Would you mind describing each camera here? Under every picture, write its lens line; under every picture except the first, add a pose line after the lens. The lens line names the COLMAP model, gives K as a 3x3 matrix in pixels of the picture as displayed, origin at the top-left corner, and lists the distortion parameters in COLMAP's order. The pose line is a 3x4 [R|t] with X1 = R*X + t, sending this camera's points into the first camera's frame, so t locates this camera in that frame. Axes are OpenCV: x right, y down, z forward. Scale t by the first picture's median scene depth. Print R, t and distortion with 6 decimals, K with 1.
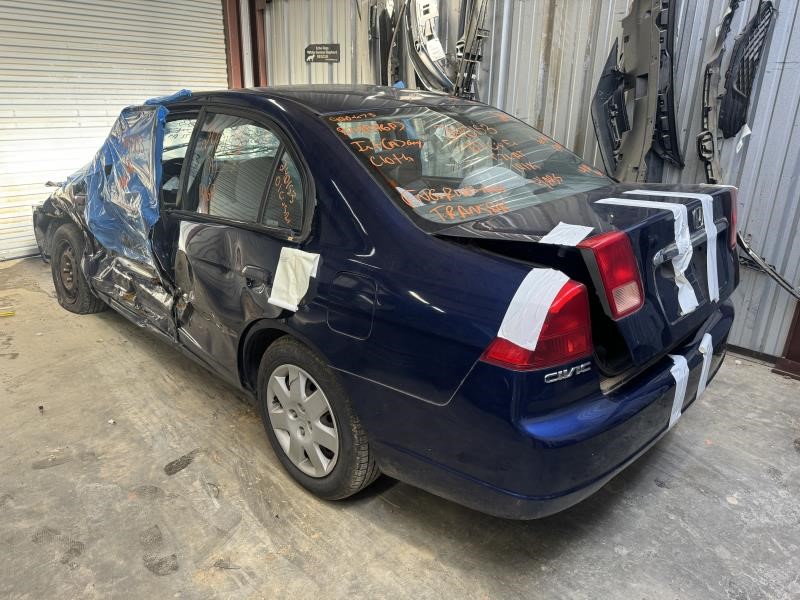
lens RADIAL K [[565.8, 0, 400.0], [0, 565.8, 300.0], [0, 0, 1]] dist [-0.004436, -0.004622]
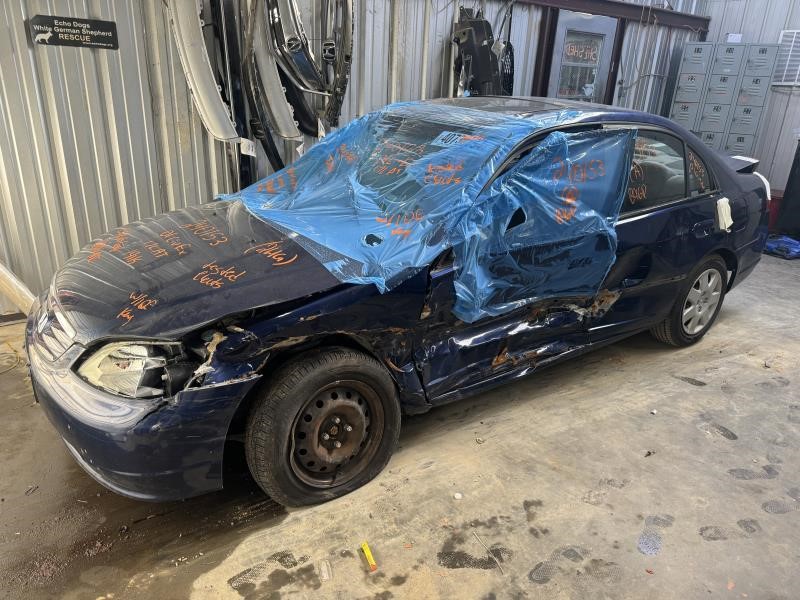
lens RADIAL K [[565.8, 0, 400.0], [0, 565.8, 300.0], [0, 0, 1]] dist [-0.004436, -0.004622]
pose [[0.195473, -0.365263, 0.910150, -0.784730], [0.322578, 0.900360, 0.292054, -0.236954], [-0.926139, 0.236505, 0.293822, 0.556279]]
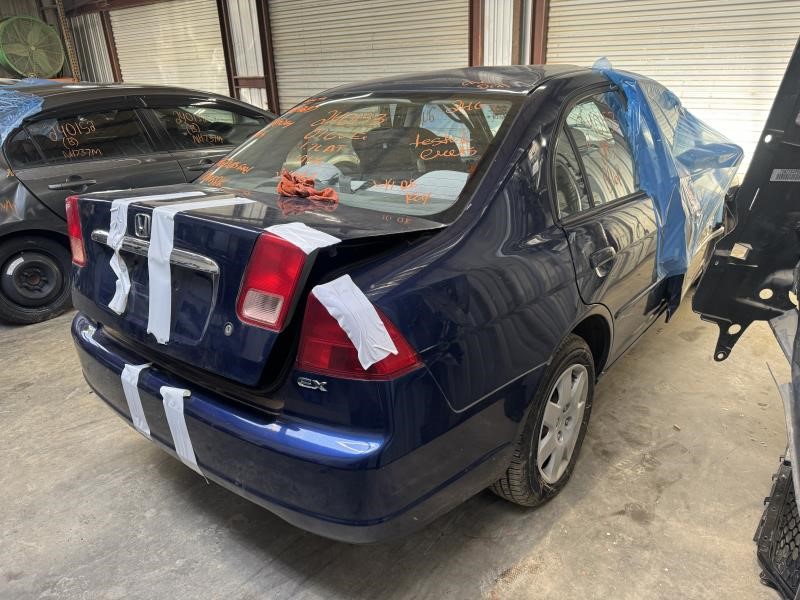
lens RADIAL K [[565.8, 0, 400.0], [0, 565.8, 300.0], [0, 0, 1]] dist [-0.004436, -0.004622]
pose [[0.109622, 0.349253, -0.930594, 0.486864], [-0.319631, 0.898896, 0.299705, -0.144988], [0.941180, 0.264592, 0.210171, 0.419453]]
